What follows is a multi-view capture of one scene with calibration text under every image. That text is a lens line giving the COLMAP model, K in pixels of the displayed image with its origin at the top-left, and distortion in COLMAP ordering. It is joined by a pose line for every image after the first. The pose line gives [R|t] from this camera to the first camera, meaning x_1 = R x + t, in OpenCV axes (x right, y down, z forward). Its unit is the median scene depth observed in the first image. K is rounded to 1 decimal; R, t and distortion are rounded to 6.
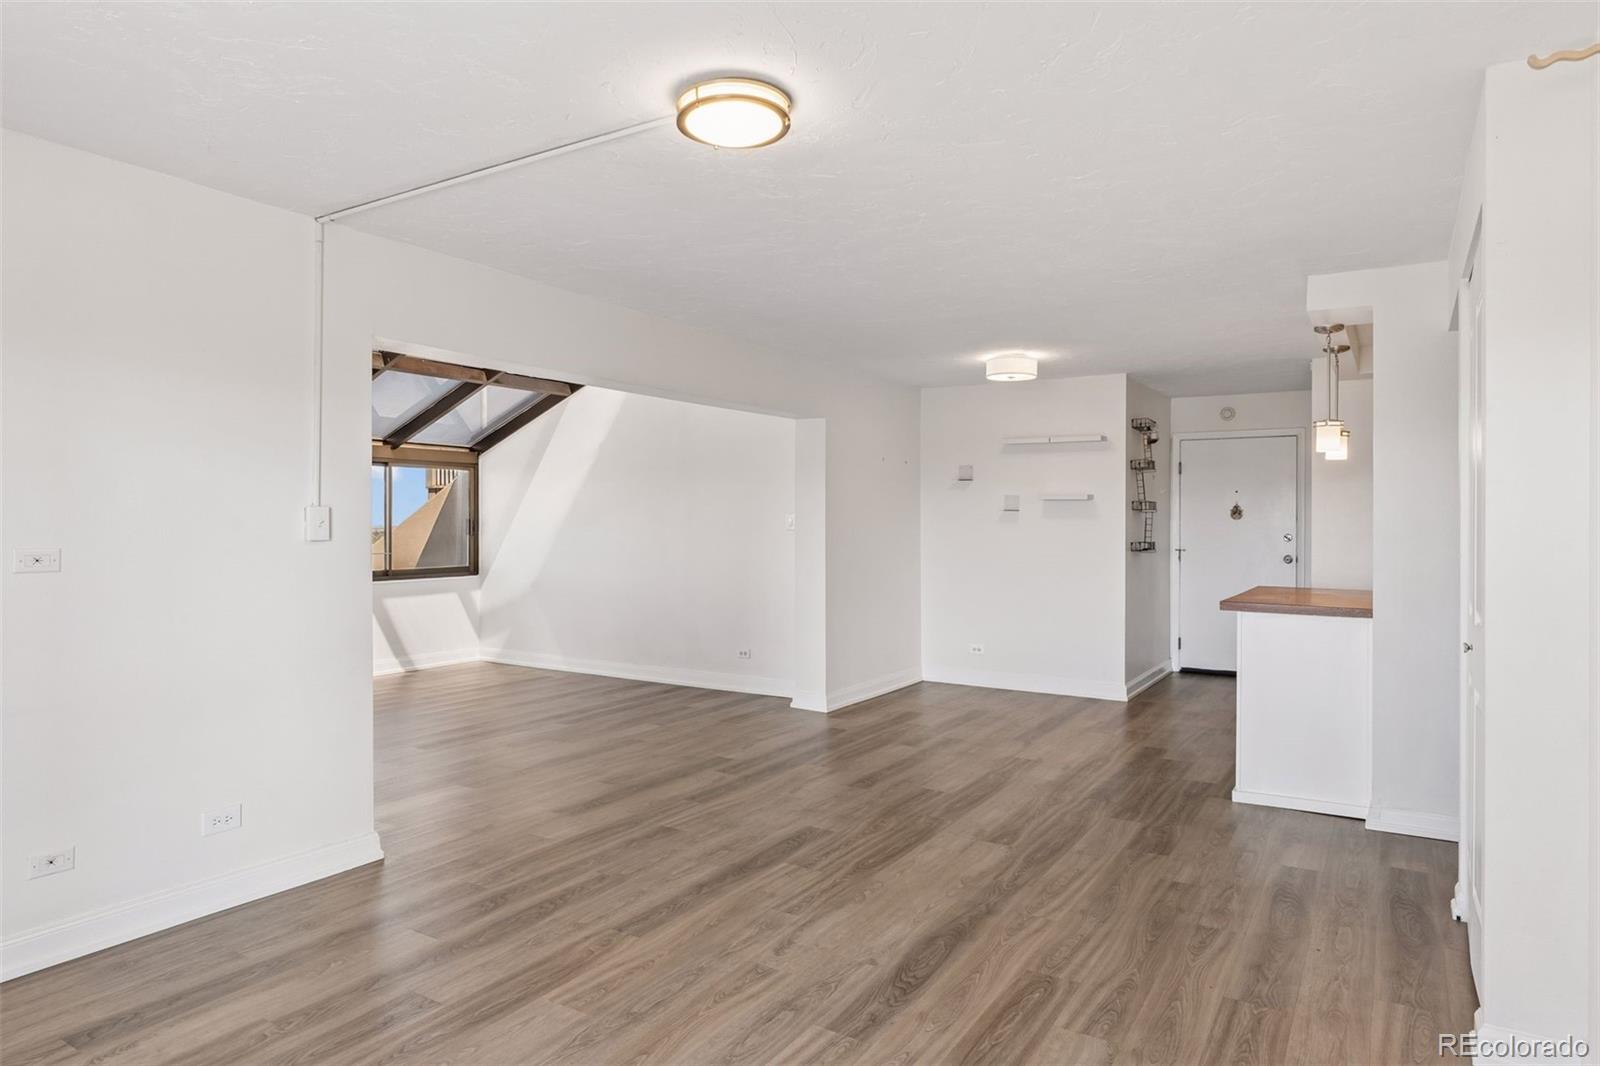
lens RADIAL K [[949.8, 0, 809.2], [0, 949.8, 530.8], [0, 0, 1]] dist [-0.005036, 0.002451]
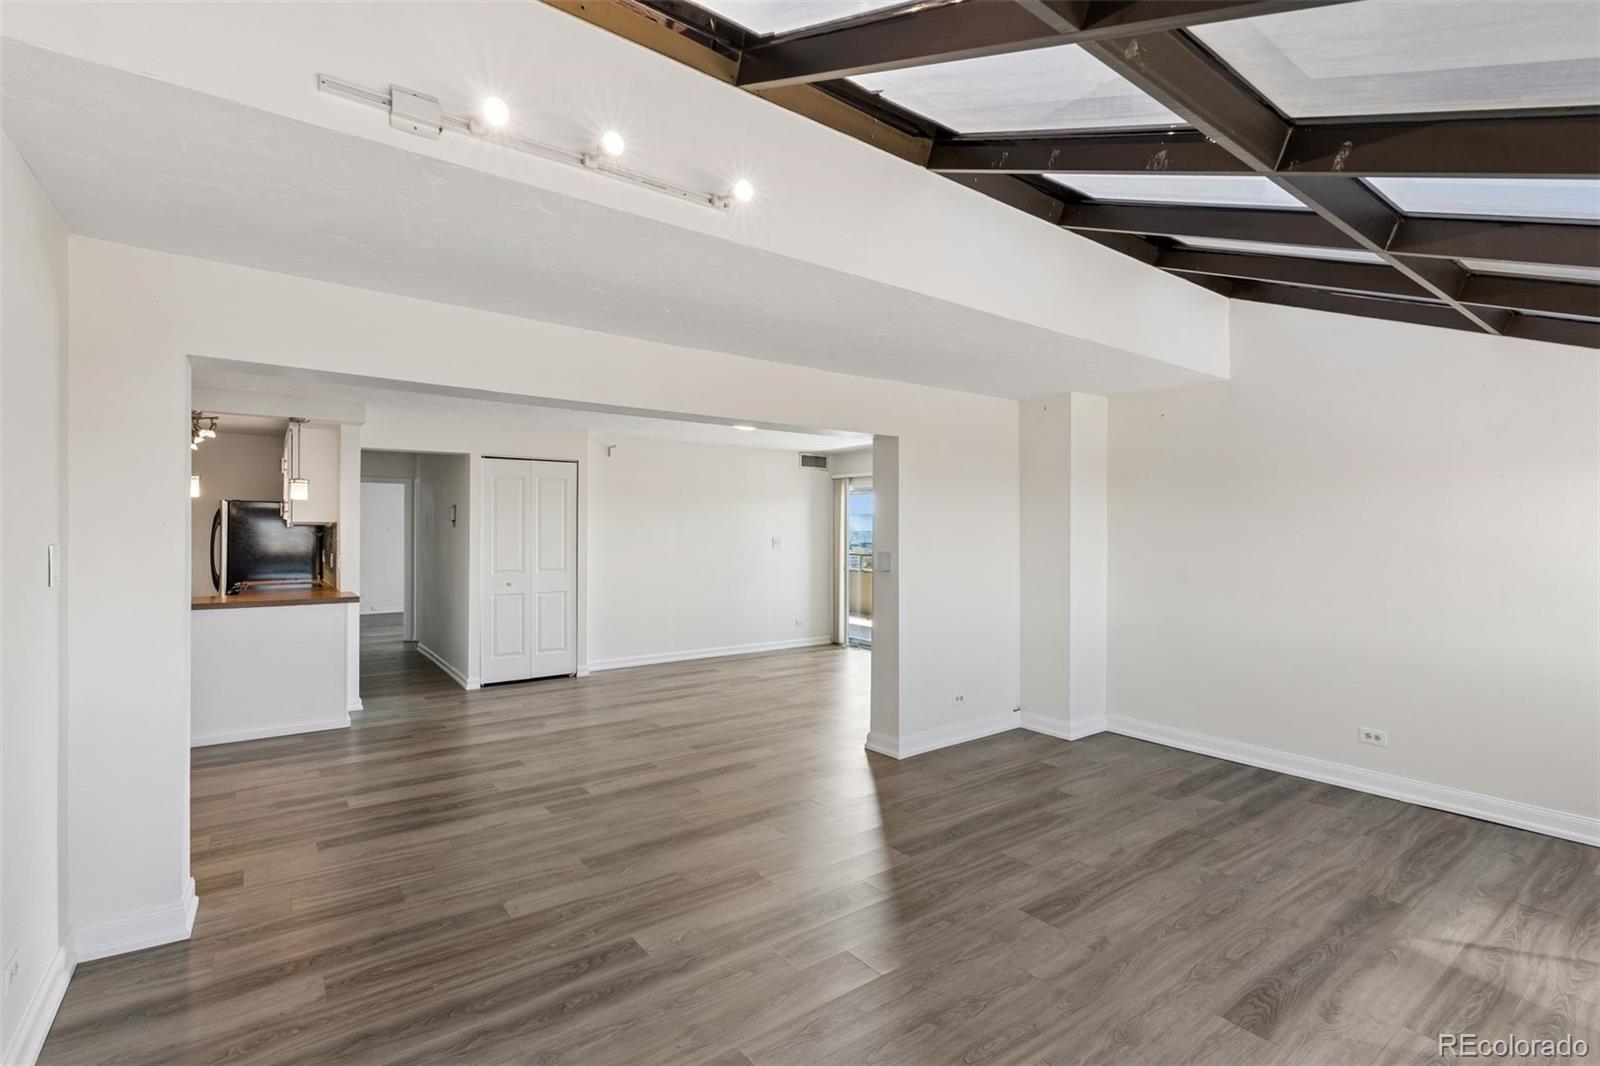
lens RADIAL K [[736.0, 0, 800.6], [0, 736.0, 533.3], [0, 0, 1]] dist [-0.003298, 0.001240]
pose [[-0.926965, -0.005812, 0.375102, -0.784968], [-0.001541, 0.999931, 0.011685, -0.051375], [-0.375144, 0.010254, -0.926910, 2.123565]]
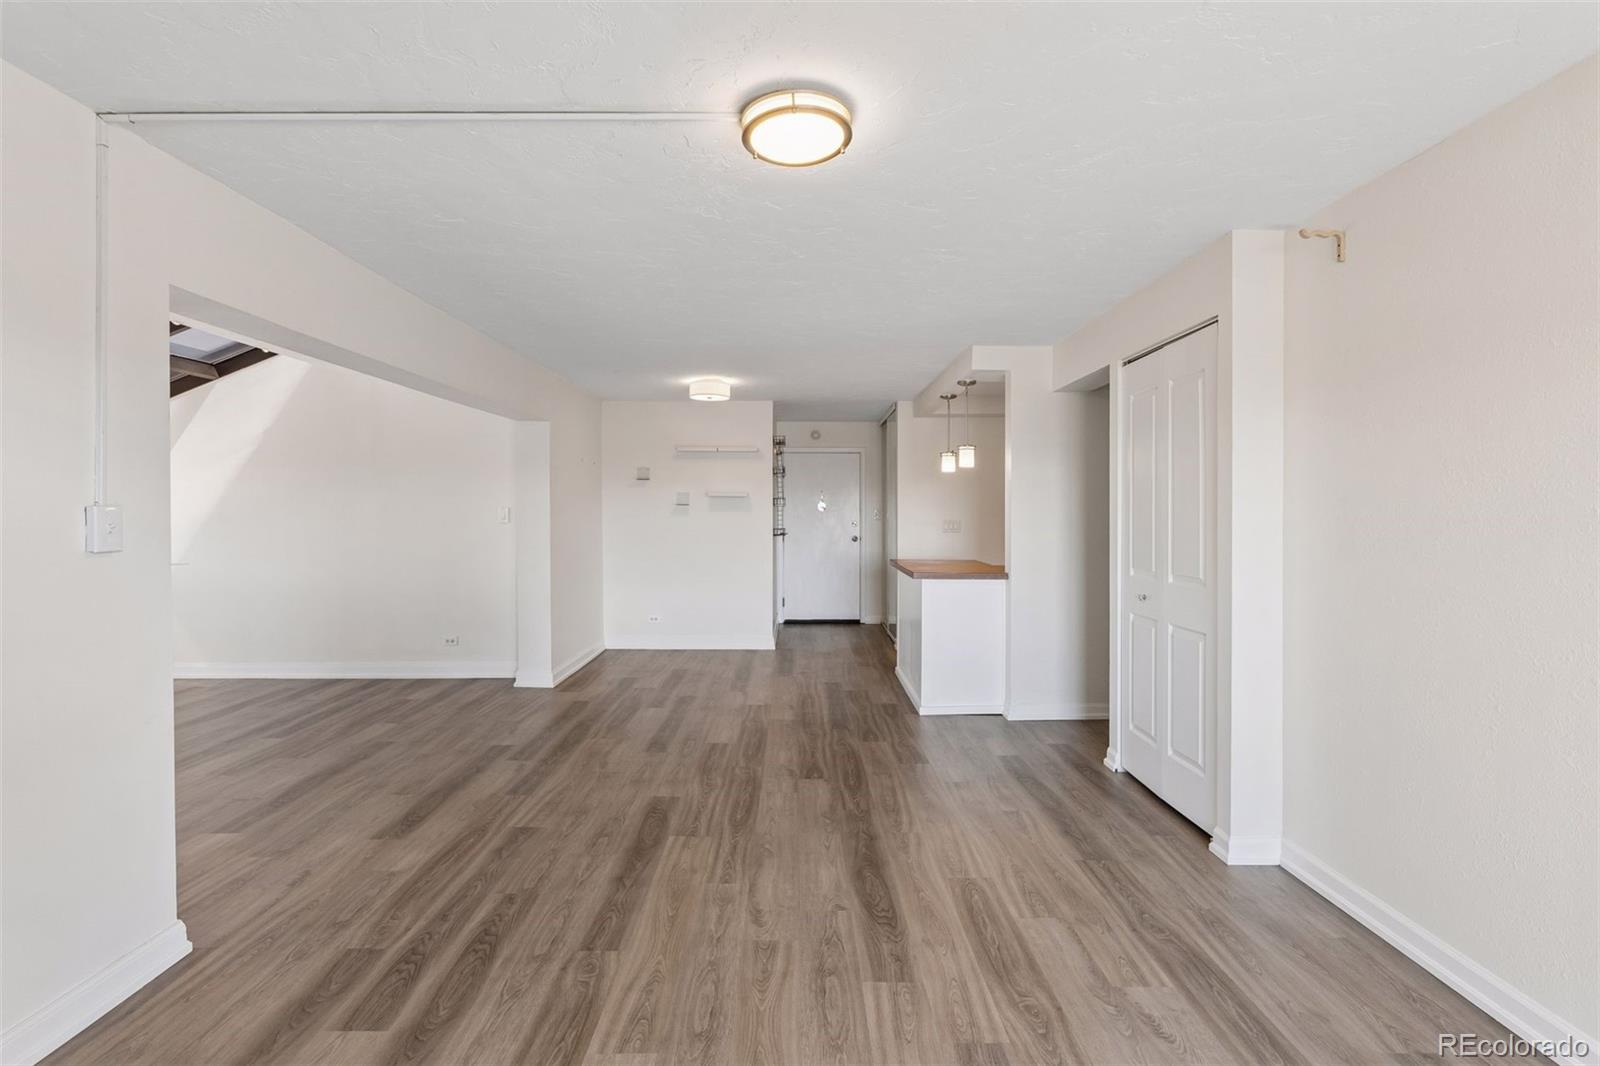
lens RADIAL K [[736.0, 0, 799.1], [0, 736.0, 519.3], [0, 0, 1]] dist [-0.003298, 0.001240]
pose [[0.848848, -0.009566, 0.528550, -0.319190], [0.008191, 0.999954, 0.004943, -0.011687], [-0.528573, 0.000134, 0.848888, 0.202411]]
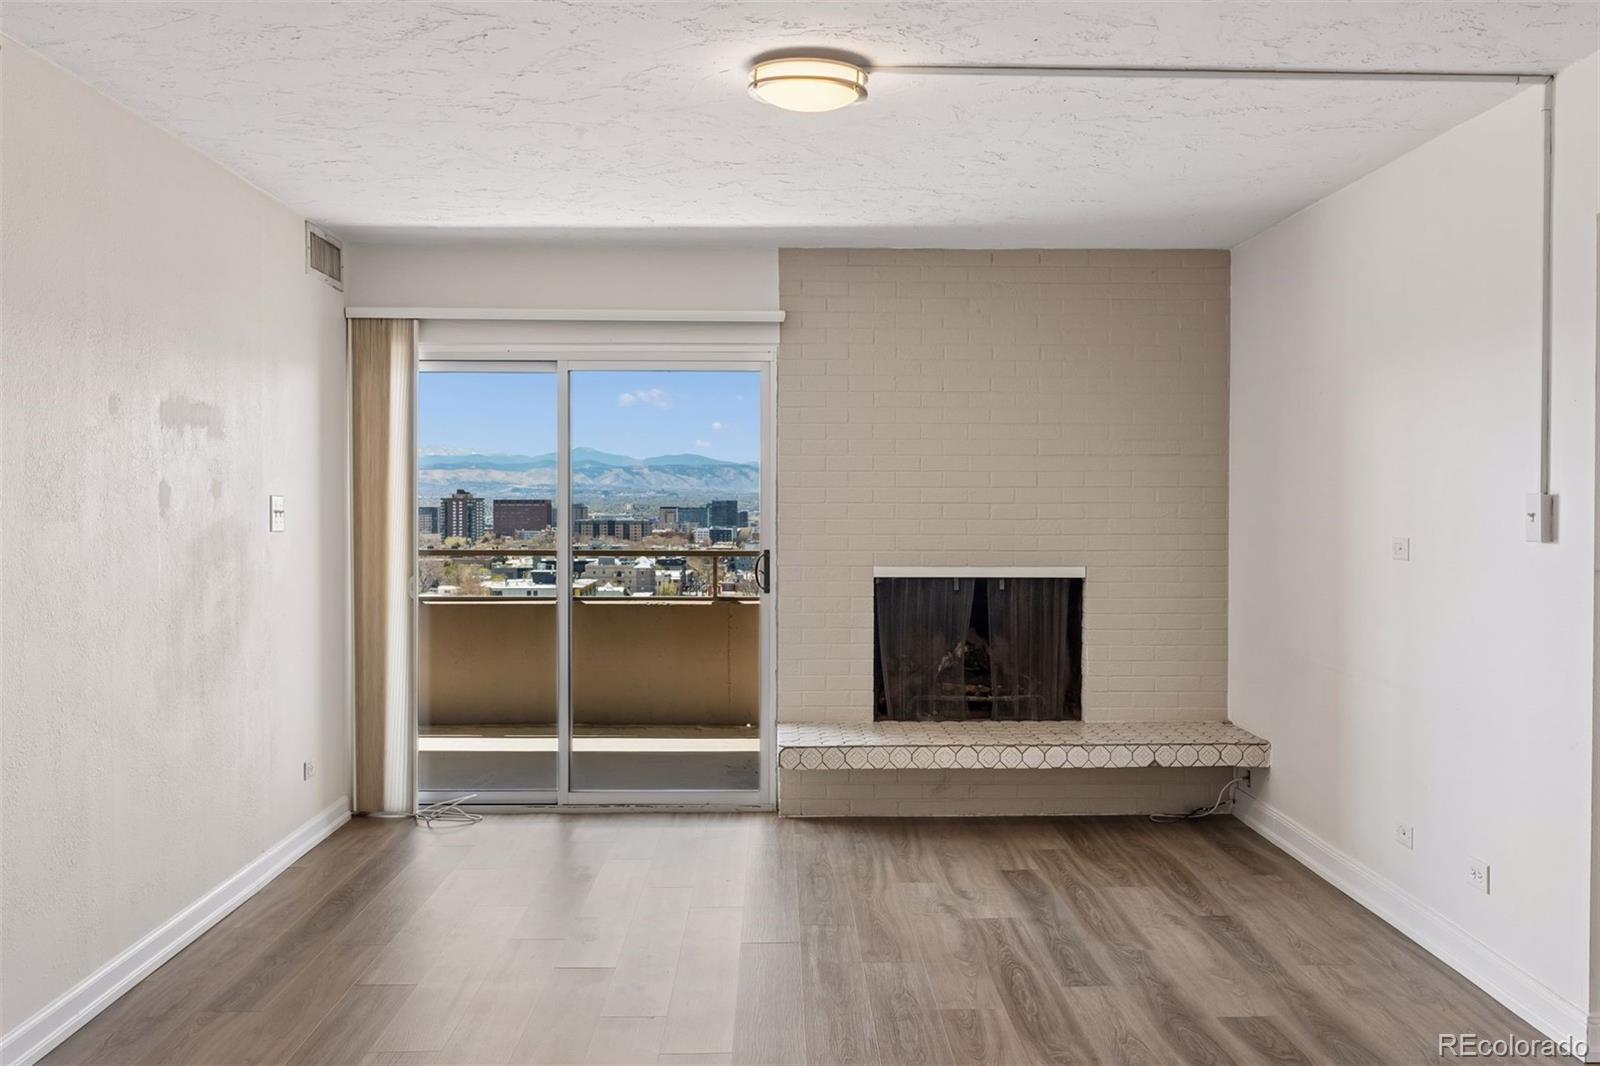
lens RADIAL K [[1434.1, 0, 804.3], [0, 1434.1, 529.0], [0, 0, 1]] dist [0.000583, -0.011882]
pose [[-0.842237, 0.007912, -0.539050, 0.445402], [-0.008075, 0.999595, 0.027289, -0.020443], [0.539047, 0.027337, -0.841832, 1.407690]]
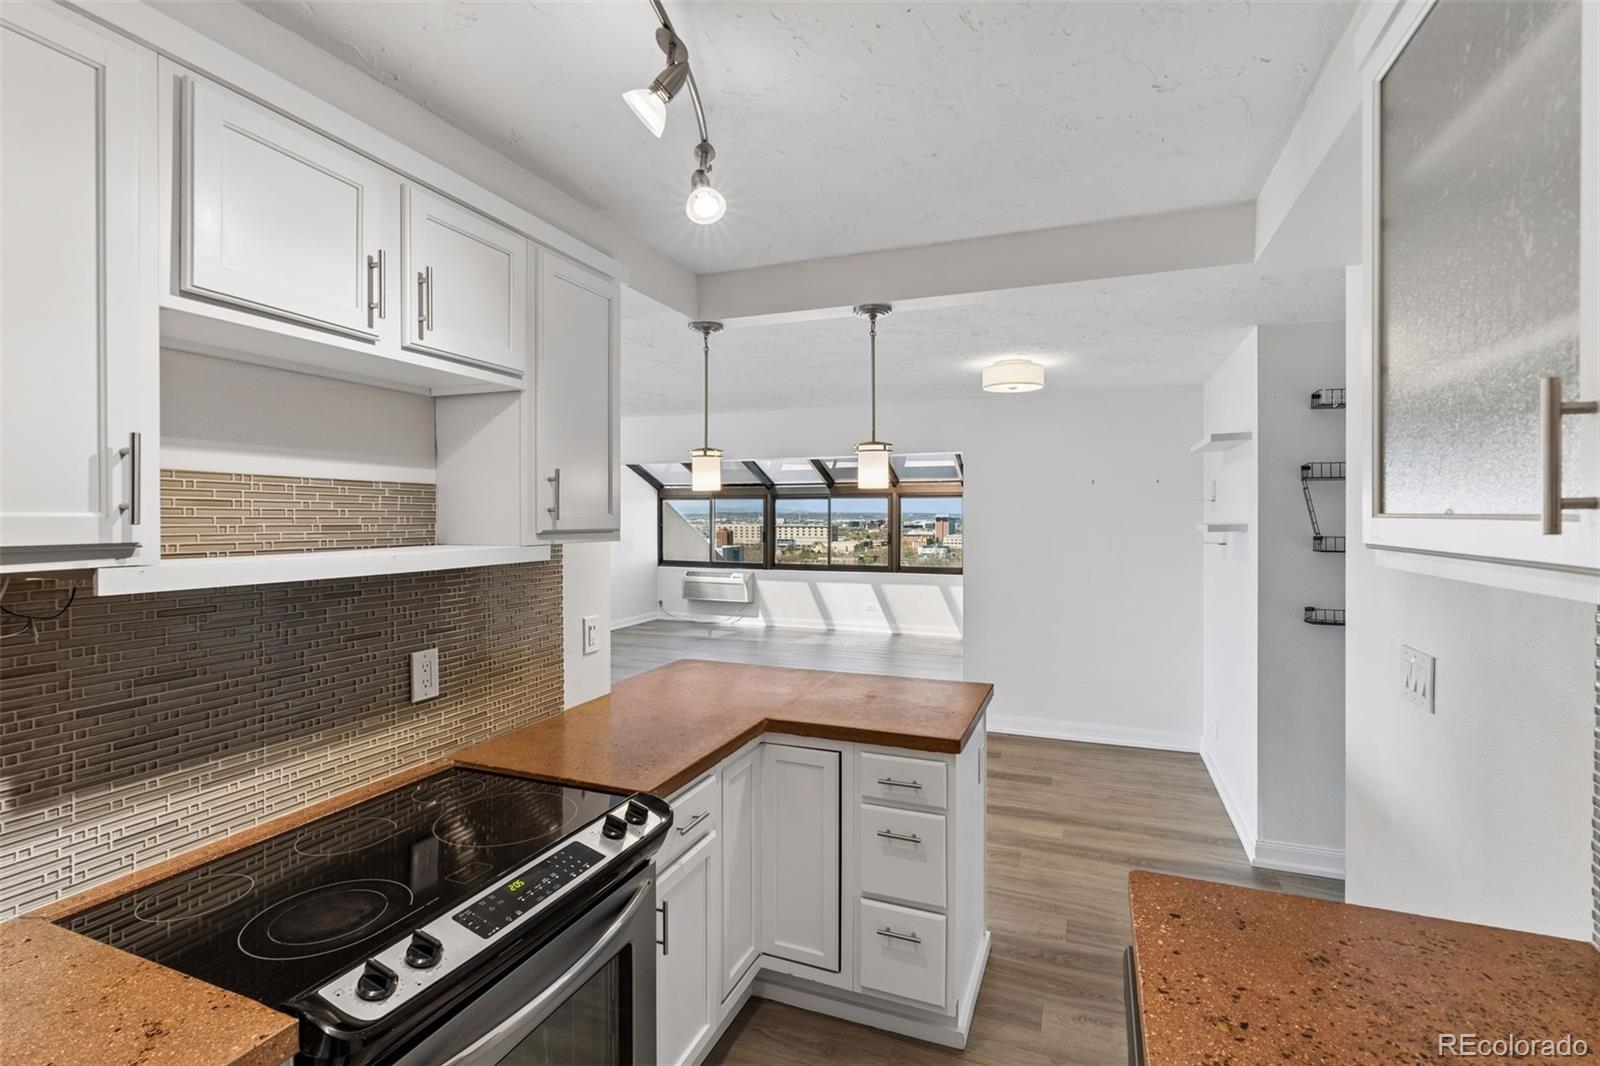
lens RADIAL K [[736.0, 0, 803.9], [0, 736.0, 519.6], [0, 0, 1]] dist [-0.003298, 0.001240]
pose [[0.183946, 0.005158, -0.982923, 1.342232], [-0.007242, 0.999966, 0.003892, -0.074545], [0.982910, 0.006403, 0.183978, 1.133728]]
